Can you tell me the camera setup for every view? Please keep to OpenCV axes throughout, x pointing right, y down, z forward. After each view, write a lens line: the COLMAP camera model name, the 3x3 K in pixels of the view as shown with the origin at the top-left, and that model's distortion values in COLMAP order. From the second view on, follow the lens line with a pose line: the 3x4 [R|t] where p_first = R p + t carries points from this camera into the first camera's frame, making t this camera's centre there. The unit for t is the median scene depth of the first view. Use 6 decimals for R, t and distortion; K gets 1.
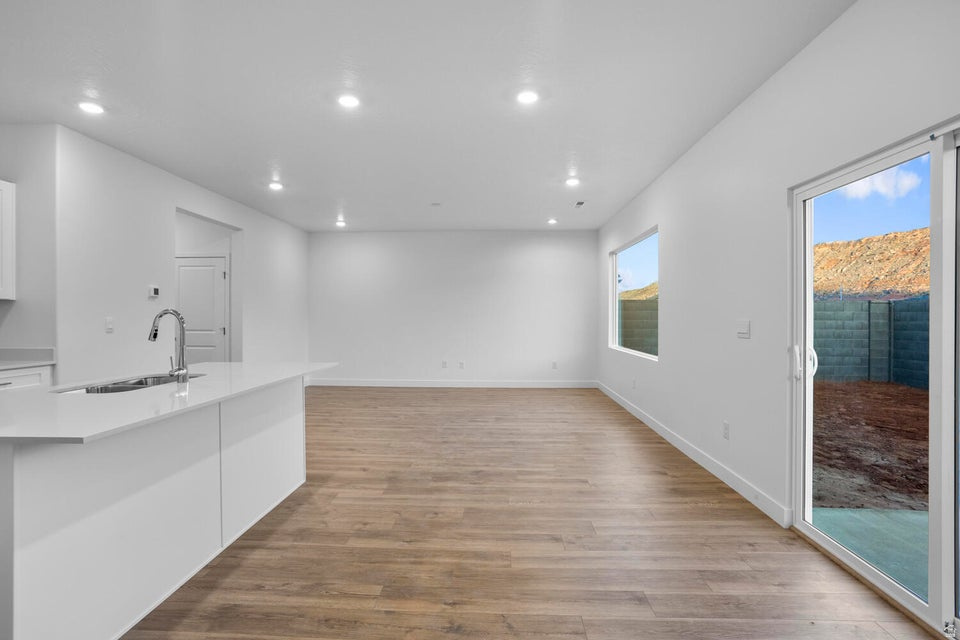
lens RADIAL K [[473.3, 0, 478.8], [0, 473.3, 322.3], [0, 0, 1]] dist [-0.020261, 0.004670]
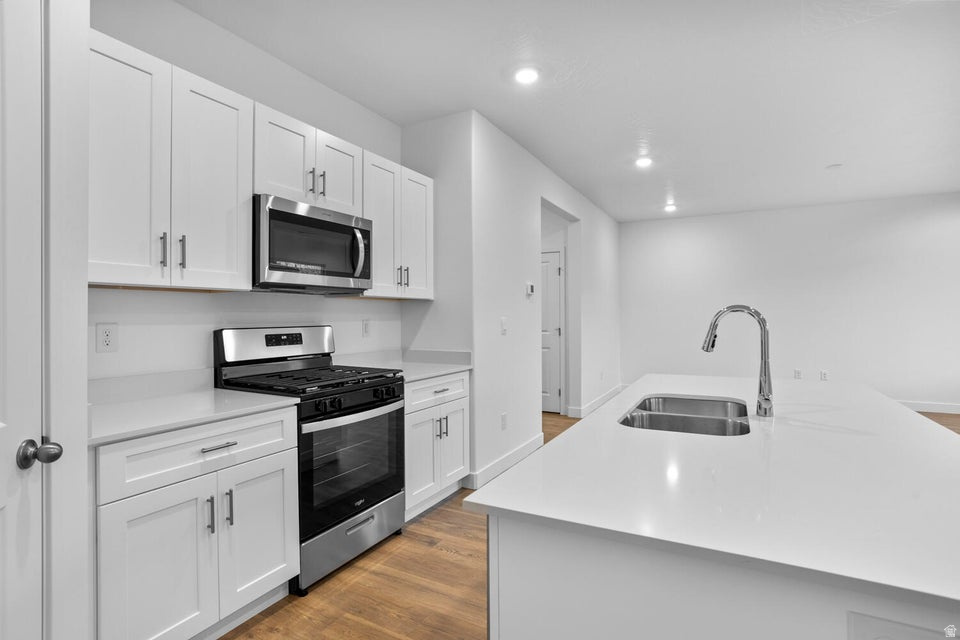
lens RADIAL K [[473.3, 0, 486.9], [0, 473.3, 313.0], [0, 0, 1]] dist [-0.020261, 0.004670]
pose [[0.911309, -0.007917, -0.411648, -0.393517], [0.000812, 0.999848, -0.017433, -0.002846], [0.411723, 0.015552, 0.911176, 0.129881]]
